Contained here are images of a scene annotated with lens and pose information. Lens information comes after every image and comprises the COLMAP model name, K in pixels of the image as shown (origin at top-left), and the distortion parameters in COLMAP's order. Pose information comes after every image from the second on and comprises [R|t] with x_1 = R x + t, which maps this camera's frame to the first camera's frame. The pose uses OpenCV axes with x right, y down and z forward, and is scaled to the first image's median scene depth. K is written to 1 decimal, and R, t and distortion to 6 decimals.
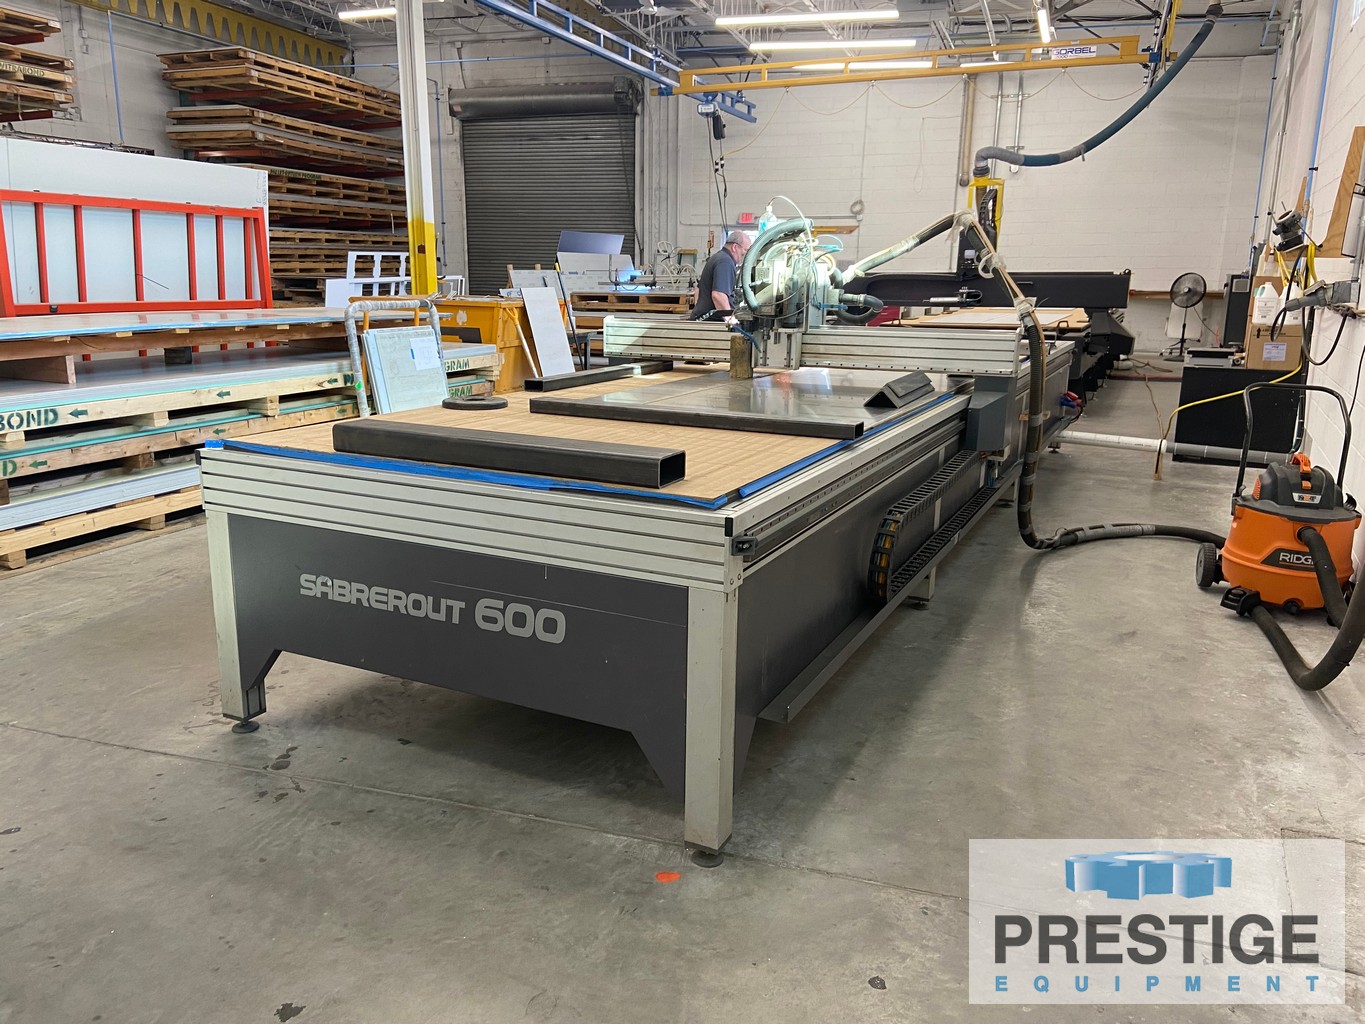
lens RADIAL K [[1047.7, 0, 682.5], [0, 1047.7, 512.0], [0, 0, 1]] dist [0.115381, -0.146953]
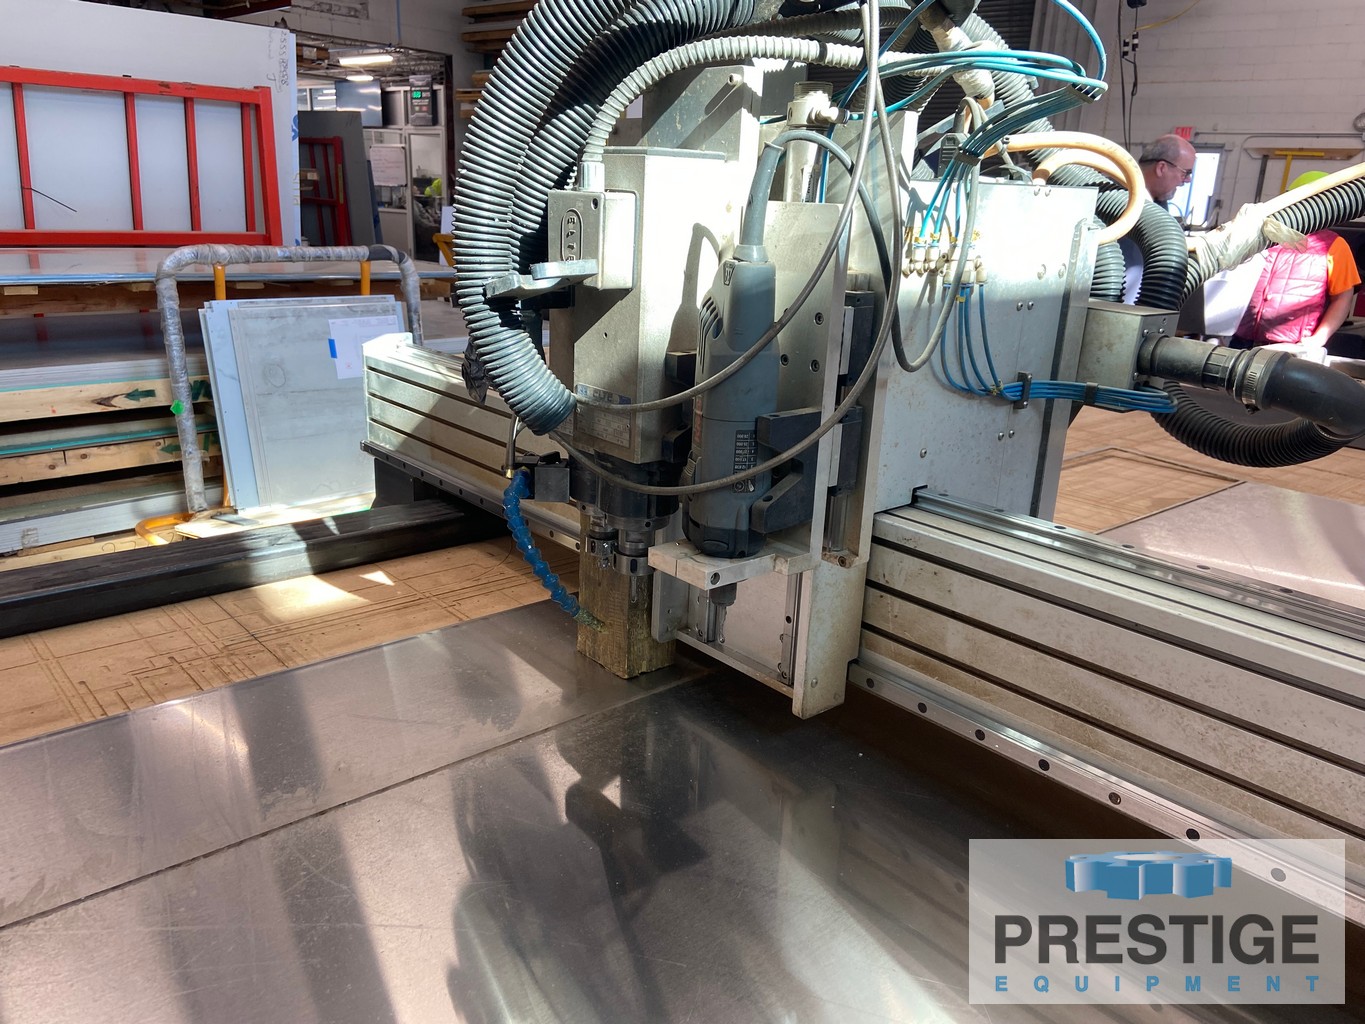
lens RADIAL K [[1035.3, 0, 654.5], [0, 1035.3, 509.9], [0, 0, 1]] dist [0.100133, -0.130037]
pose [[0.915402, 0.142405, -0.376511, 0.047158], [-0.119317, 0.989290, 0.084080, -0.058880], [0.384452, -0.032043, 0.922589, 0.253690]]
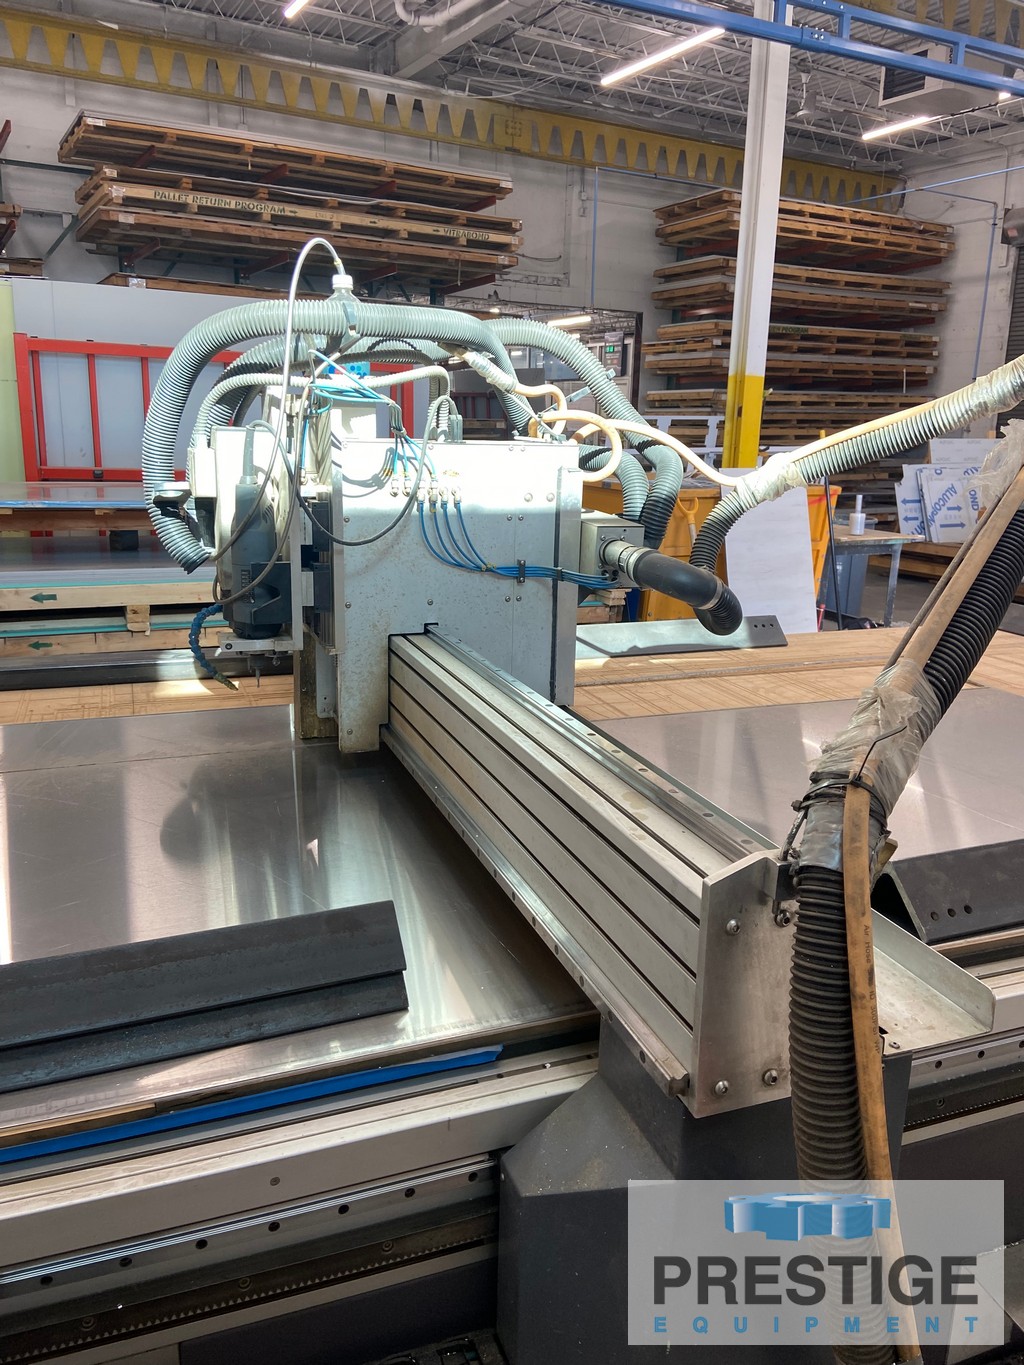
lens RADIAL K [[1035.3, 0, 505.9], [0, 1035.3, 664.1], [0, 0, 1]] dist [0.100133, -0.130037]
pose [[0.722528, 0.166303, -0.671041, 0.111981], [-0.171976, 0.983361, 0.058533, -0.060201], [0.669610, 0.073111, 0.739106, 0.246833]]
